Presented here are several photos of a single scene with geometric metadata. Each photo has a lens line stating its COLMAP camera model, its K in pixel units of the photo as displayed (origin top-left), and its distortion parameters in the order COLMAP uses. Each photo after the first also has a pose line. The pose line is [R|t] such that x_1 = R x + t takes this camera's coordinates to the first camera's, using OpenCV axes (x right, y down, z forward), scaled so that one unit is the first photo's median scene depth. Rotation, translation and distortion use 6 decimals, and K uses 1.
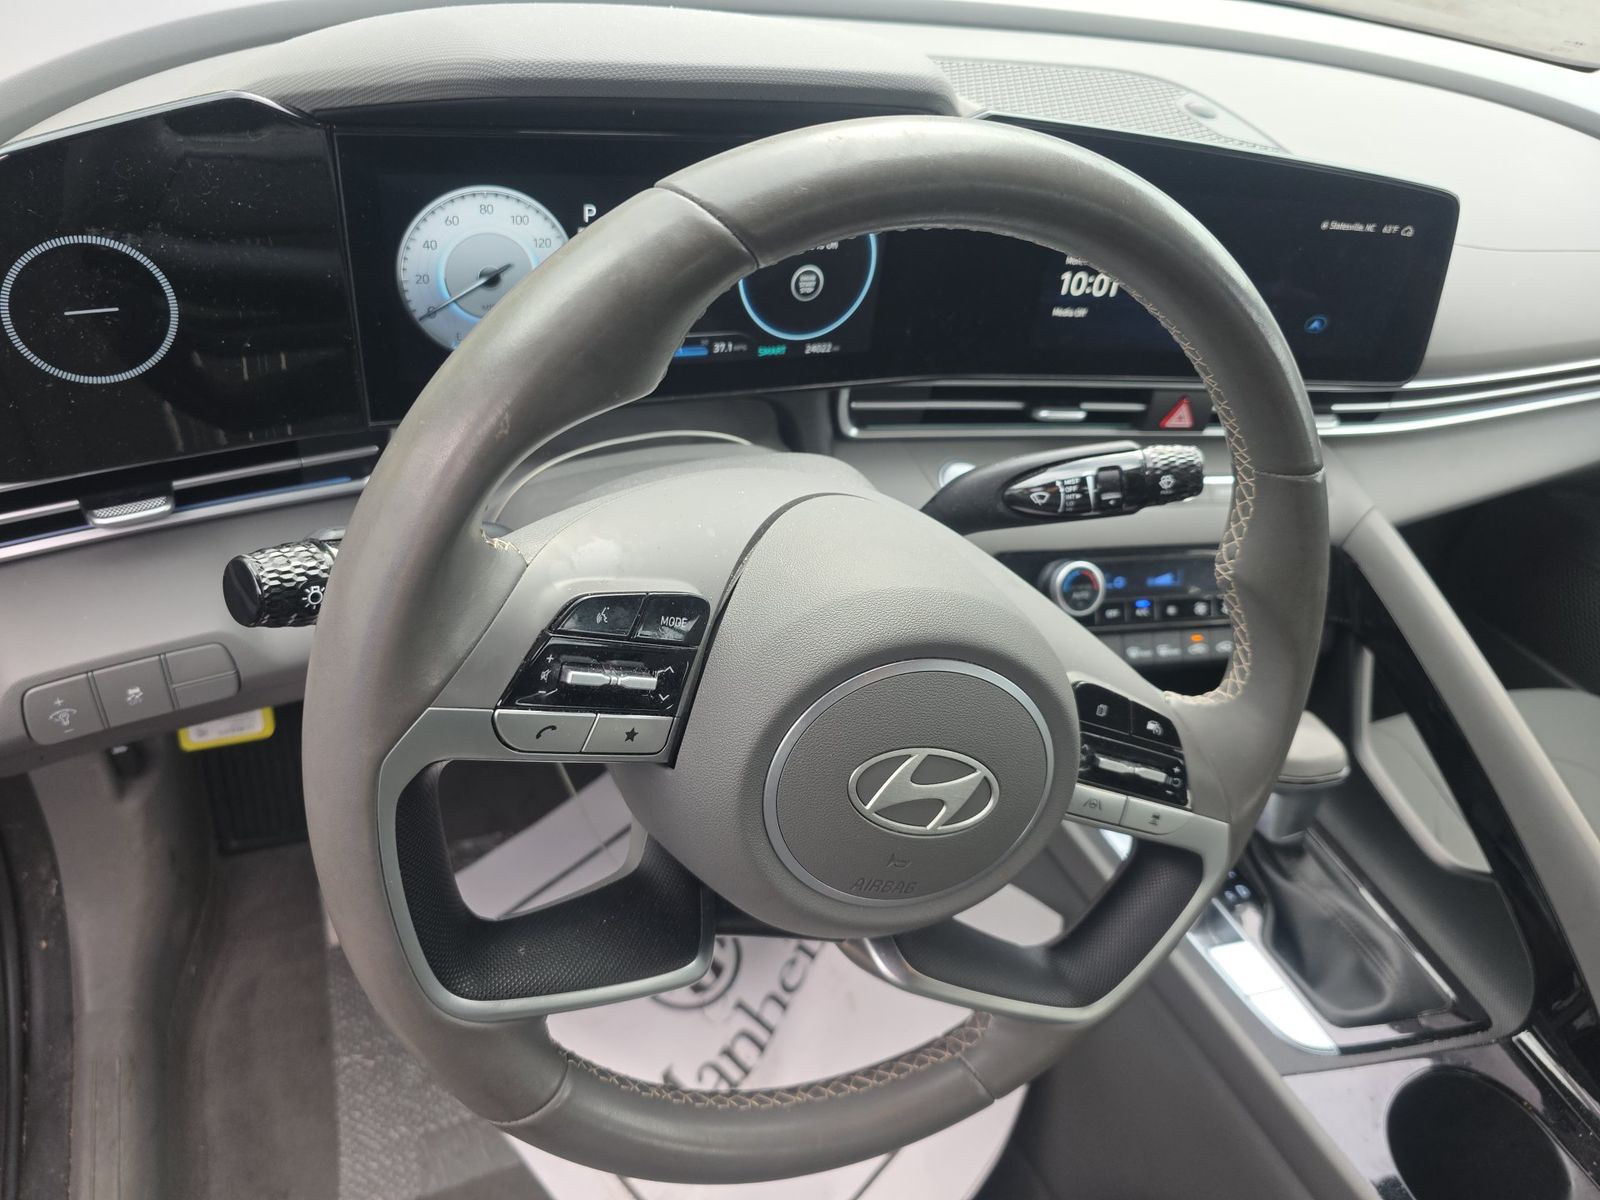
lens RADIAL K [[1091.6, 0, 796.9], [0, 1091.6, 577.6], [0, 0, 1]] dist [0.035381, -0.045110]
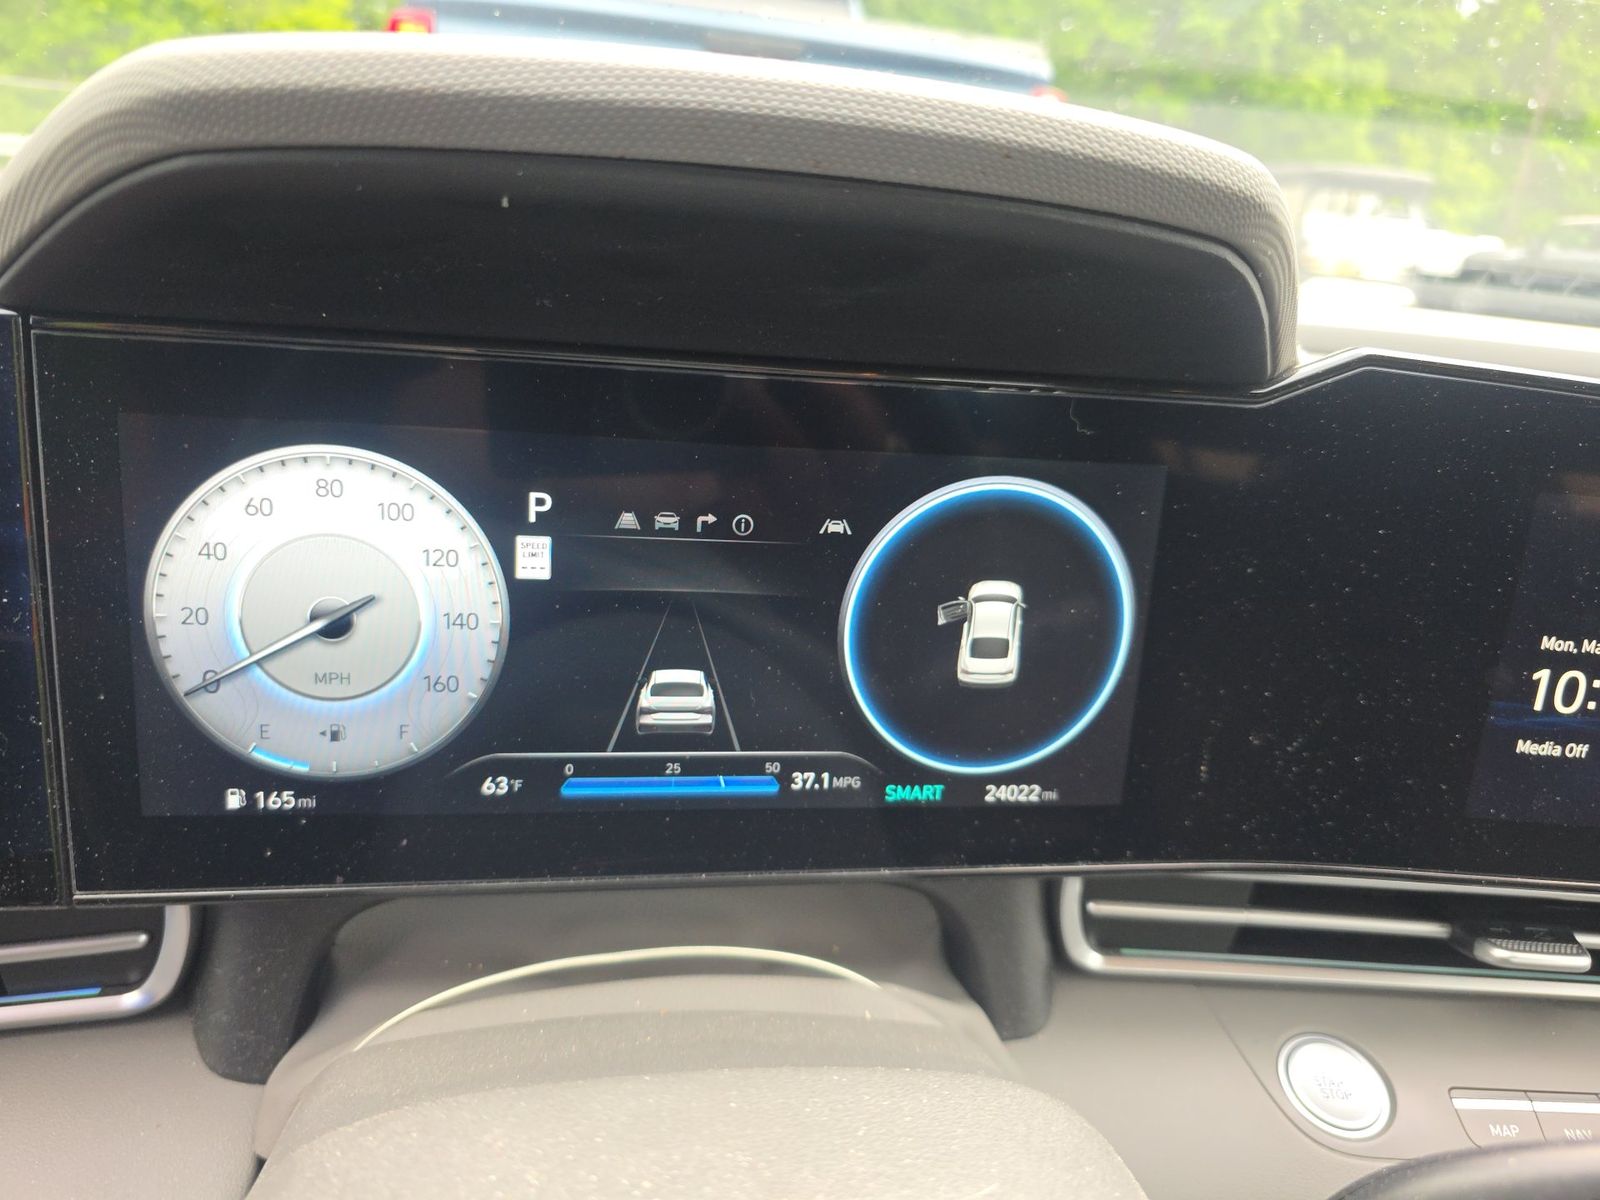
lens RADIAL K [[1098.2, 0, 794.3], [0, 1098.2, 588.9], [0, 0, 1]] dist [0.026772, -0.047102]
pose [[0.971249, 0.010504, -0.237832, 0.047059], [-0.099102, 0.926188, -0.363805, -0.119004], [0.216456, 0.376915, 0.900601, 0.564169]]
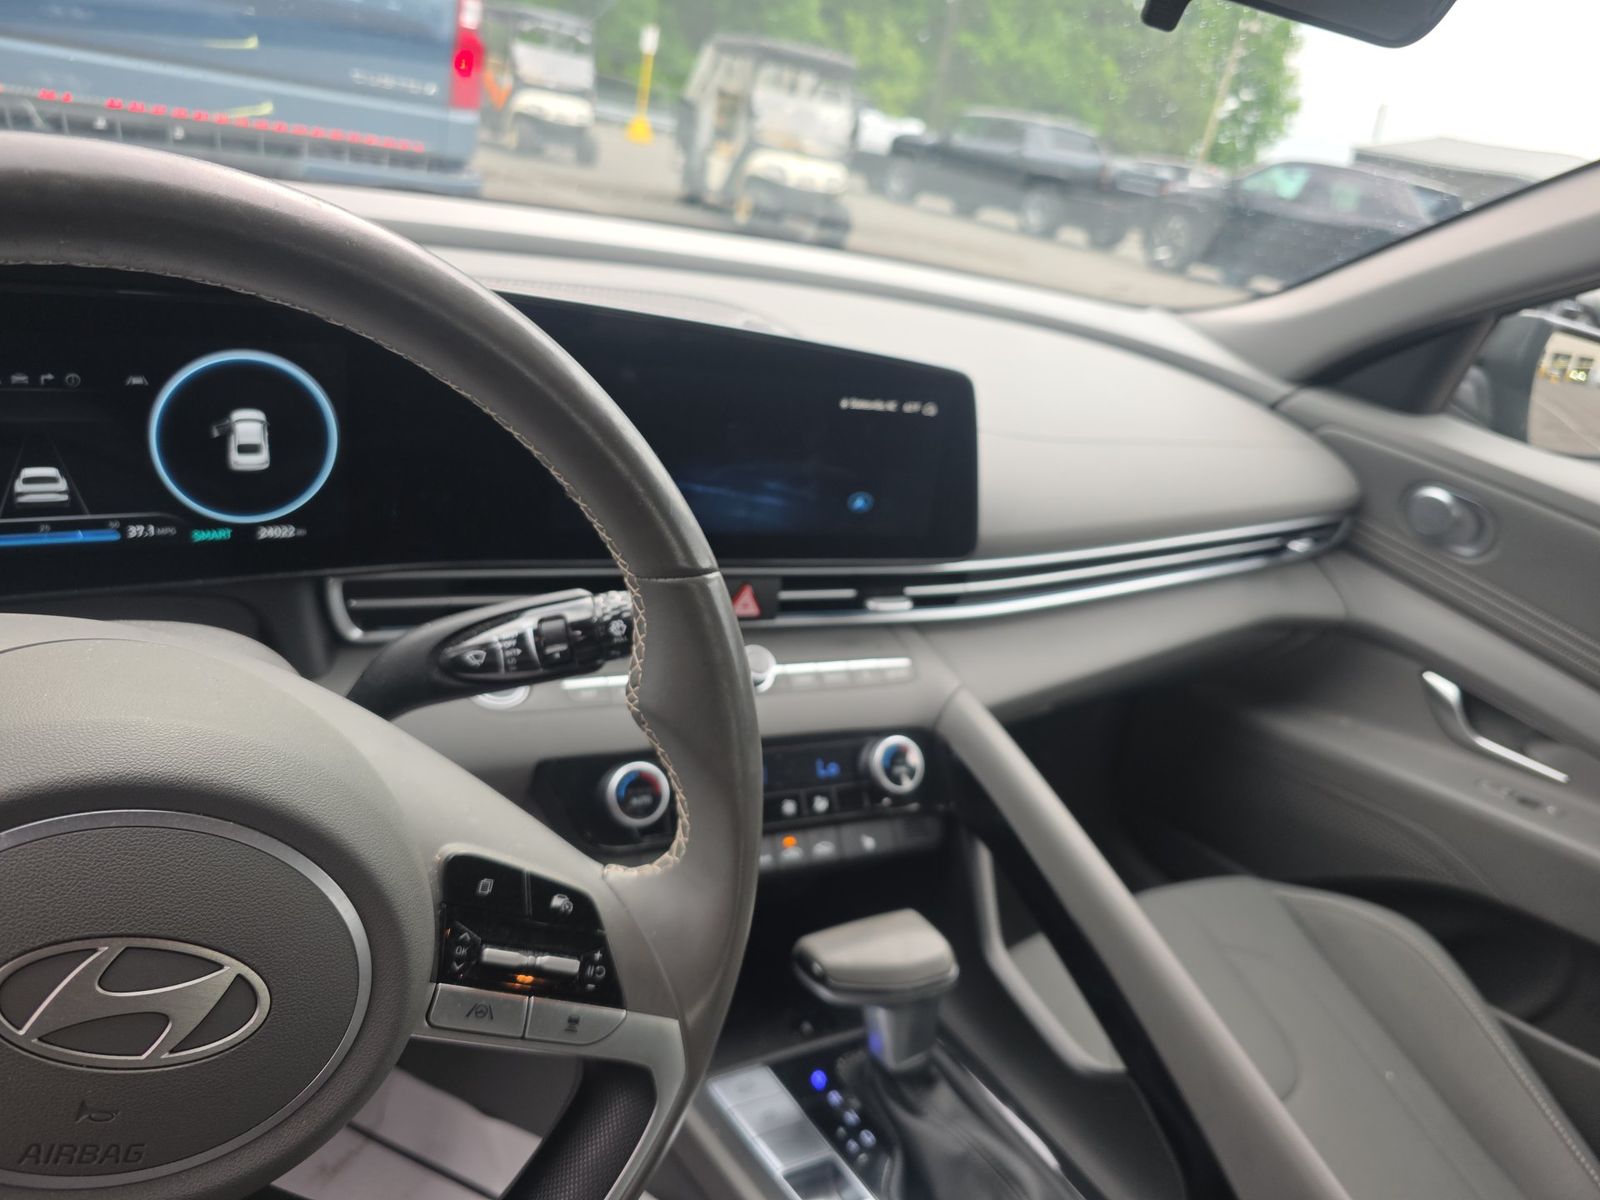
lens RADIAL K [[1098.2, 0, 794.3], [0, 1098.2, 588.9], [0, 0, 1]] dist [0.026772, -0.047102]
pose [[0.980019, -0.058791, 0.190017, 0.292191], [0.105295, 0.963825, -0.244854, 0.107763], [-0.168747, 0.259970, 0.950758, 0.115606]]
